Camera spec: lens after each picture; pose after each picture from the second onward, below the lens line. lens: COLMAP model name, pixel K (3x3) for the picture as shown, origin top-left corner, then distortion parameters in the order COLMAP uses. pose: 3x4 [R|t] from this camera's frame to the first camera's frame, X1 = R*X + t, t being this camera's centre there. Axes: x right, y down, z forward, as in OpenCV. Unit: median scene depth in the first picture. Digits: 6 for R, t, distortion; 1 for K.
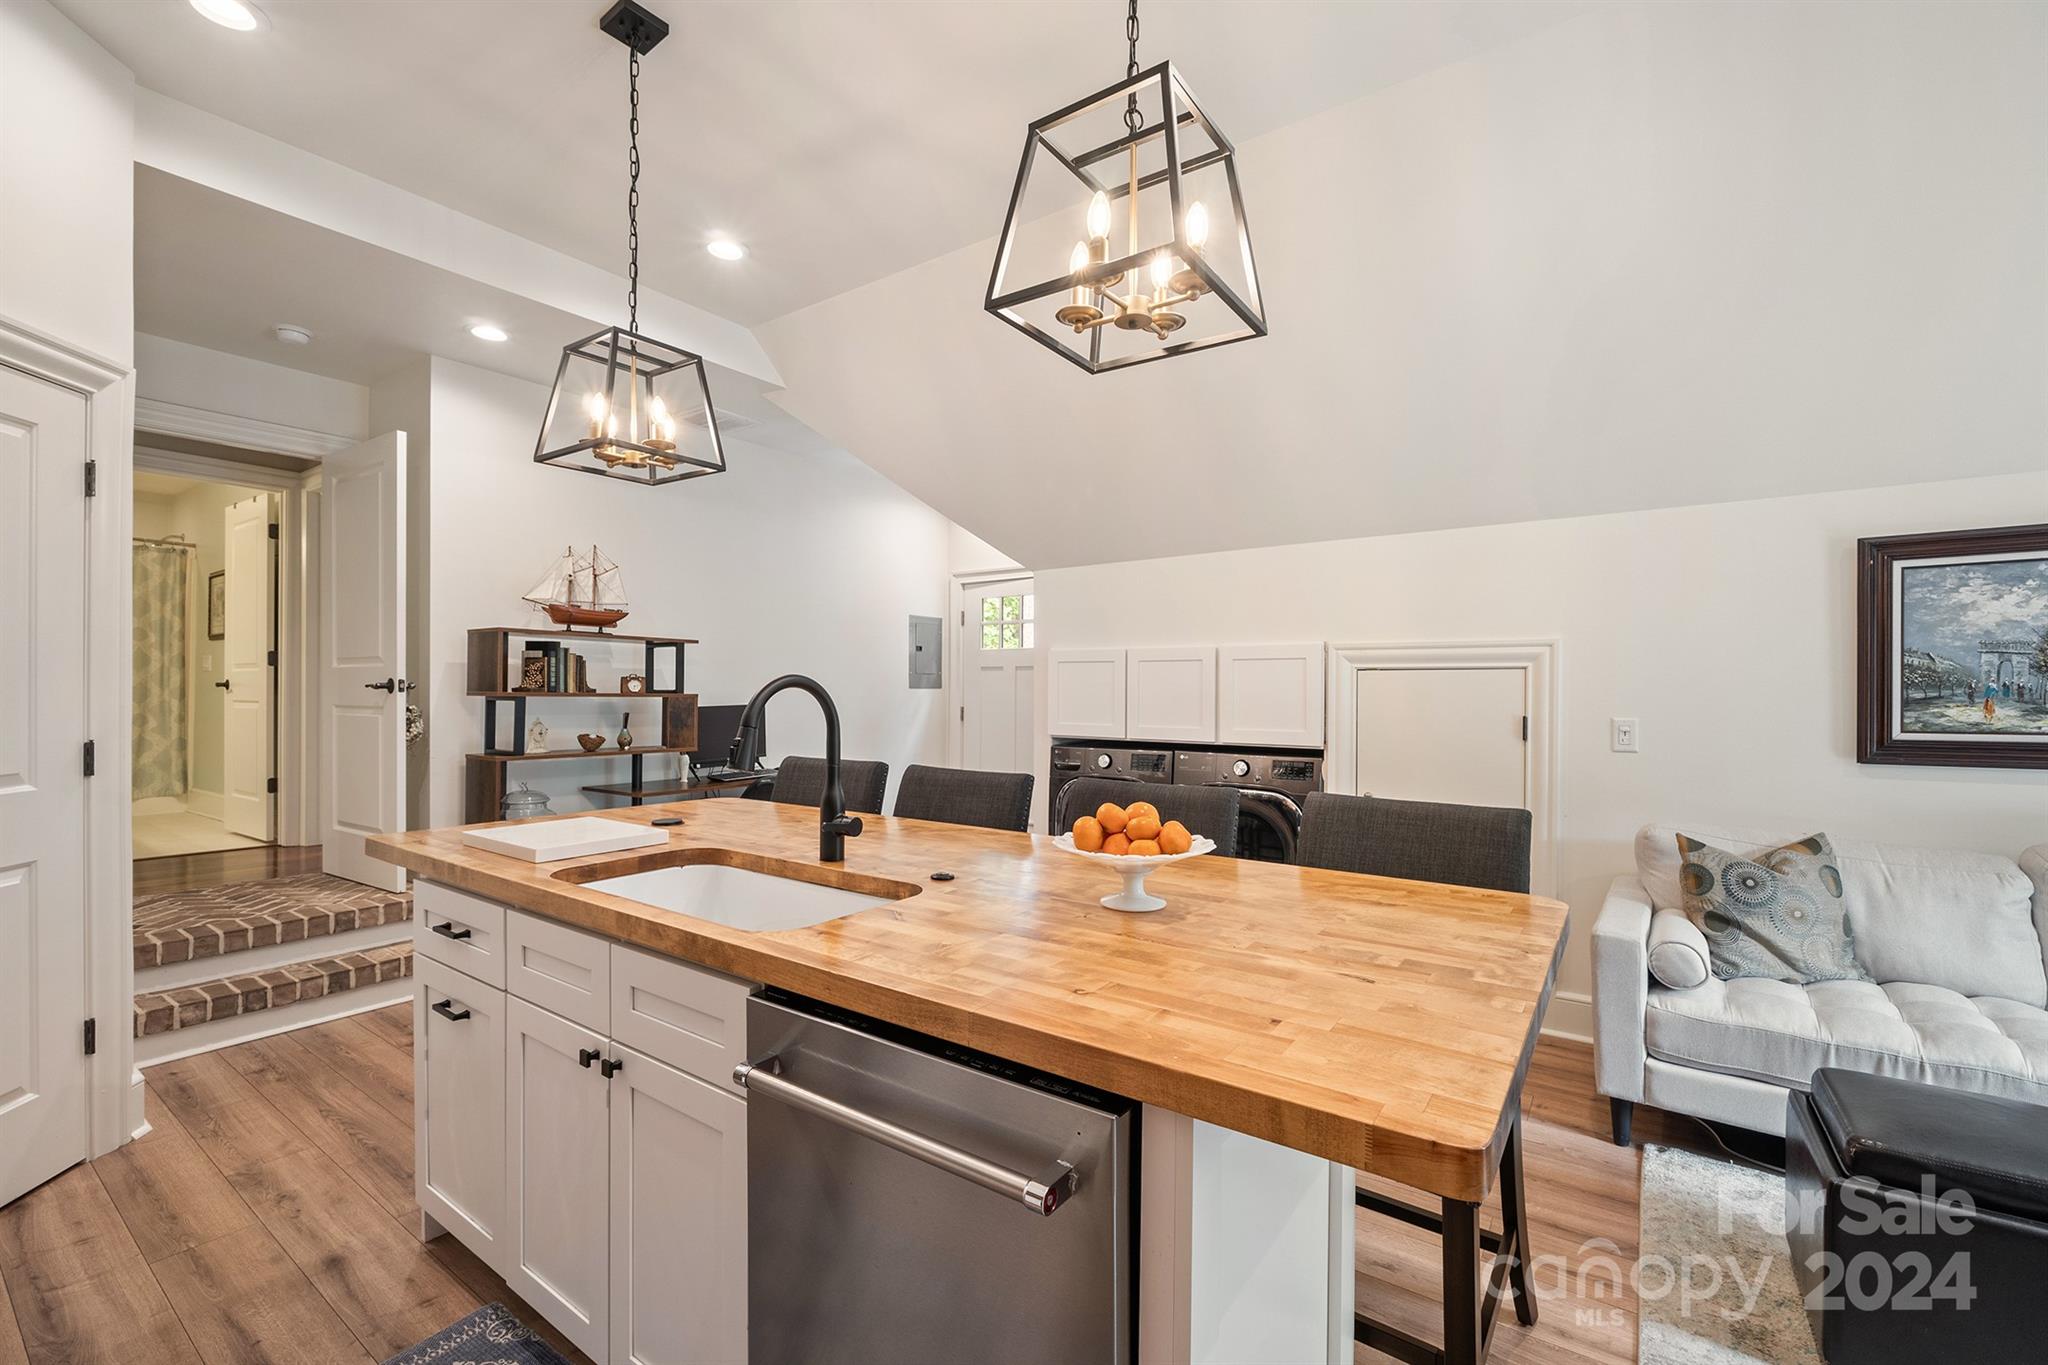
lens RADIAL K [[868.8, 0, 1018.8], [0, 868.8, 690.2], [0, 0, 1]] dist [-0.002487, -0.000351]
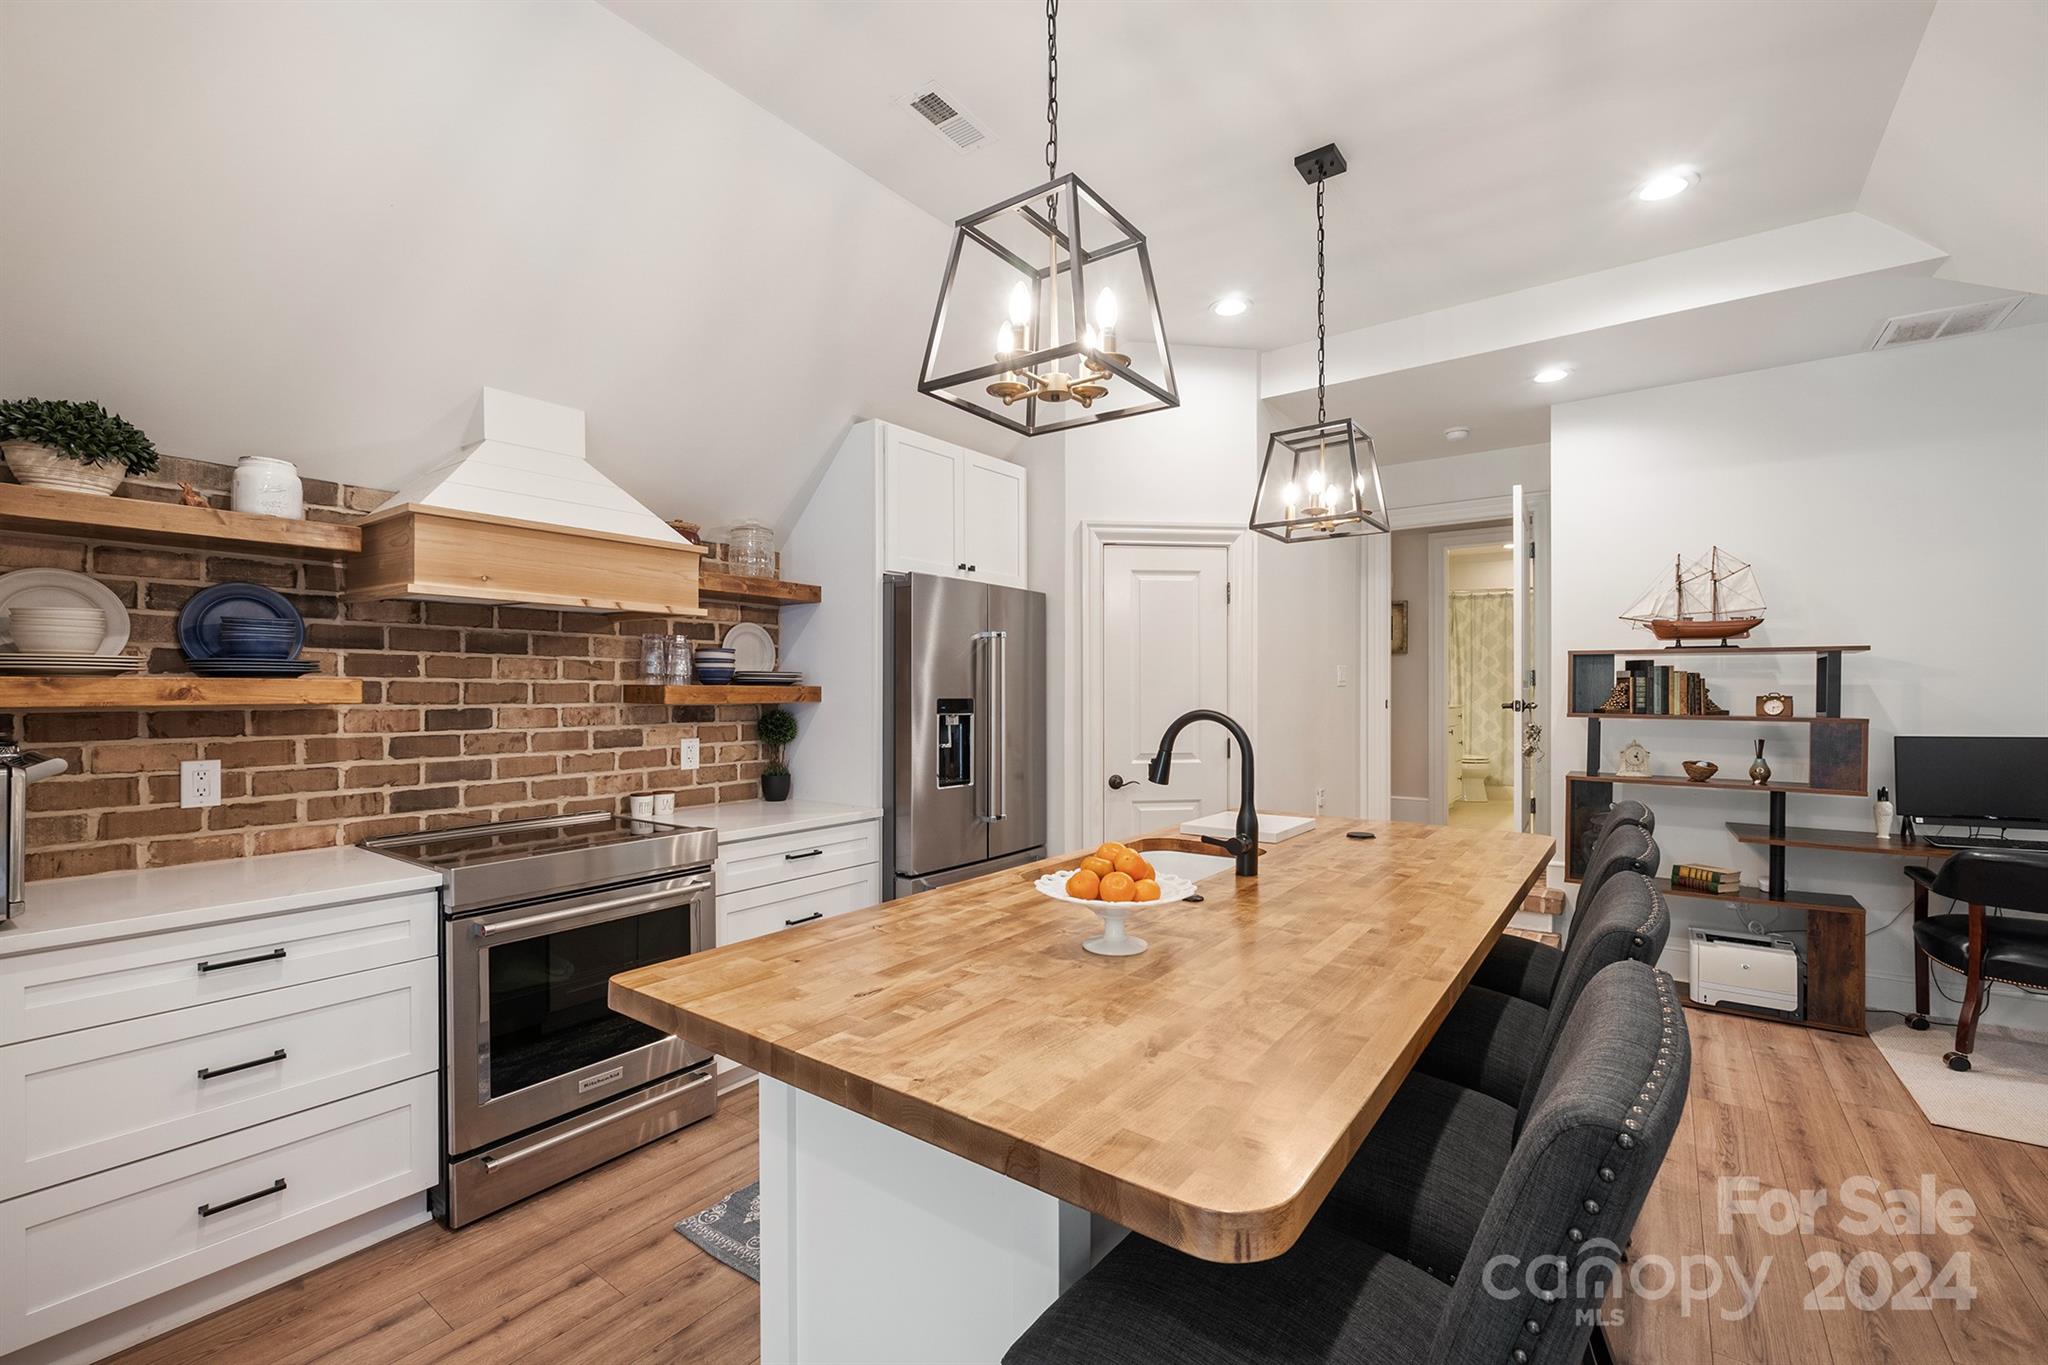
lens RADIAL K [[868.8, 0, 1021.2], [0, 868.8, 689.1], [0, 0, 1]] dist [-0.002487, -0.000351]
pose [[-0.018566, -0.007447, -0.999800, 0.430647], [-0.002121, 0.999970, -0.007409, -0.016421], [0.999825, 0.001983, -0.018581, 0.344442]]
